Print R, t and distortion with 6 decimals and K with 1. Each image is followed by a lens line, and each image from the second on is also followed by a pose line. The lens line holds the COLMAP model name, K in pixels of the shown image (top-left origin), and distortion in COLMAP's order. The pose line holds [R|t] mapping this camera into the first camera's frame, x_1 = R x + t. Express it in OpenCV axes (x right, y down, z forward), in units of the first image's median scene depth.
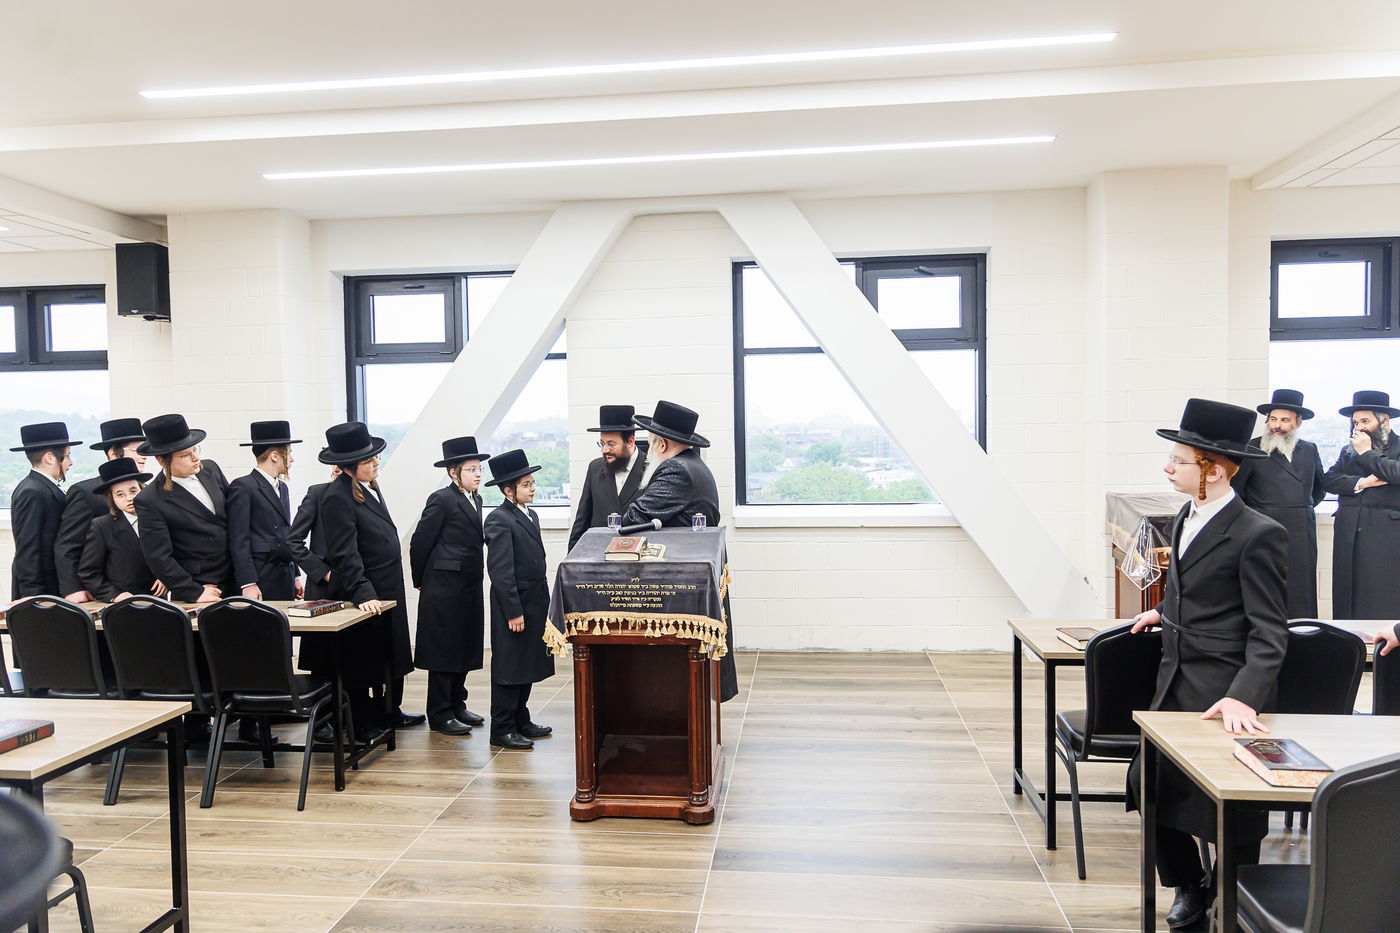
lens RADIAL K [[934.1, 0, 700.0], [0, 934.1, 466.5], [0, 0, 1]] dist [-0.004231, -0.001492]
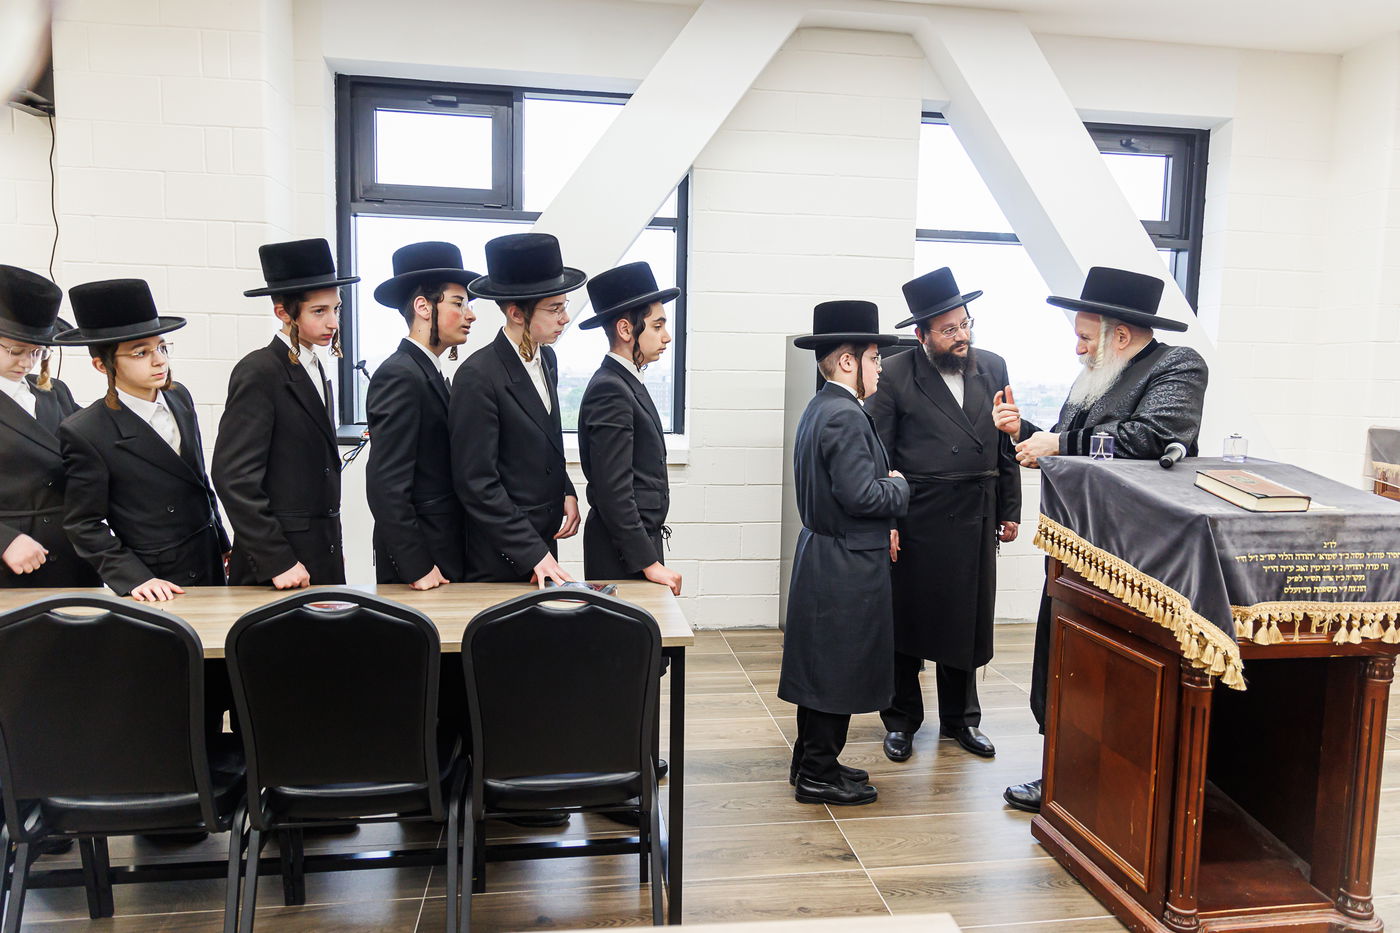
lens RADIAL K [[934.1, 0, 700.0], [0, 934.1, 466.5], [0, 0, 1]] dist [-0.004231, -0.001492]
pose [[0.963430, 0.005204, 0.267909, -0.584737], [-0.020561, 0.998300, 0.054546, 0.051106], [-0.267170, -0.058060, 0.961899, 0.560530]]
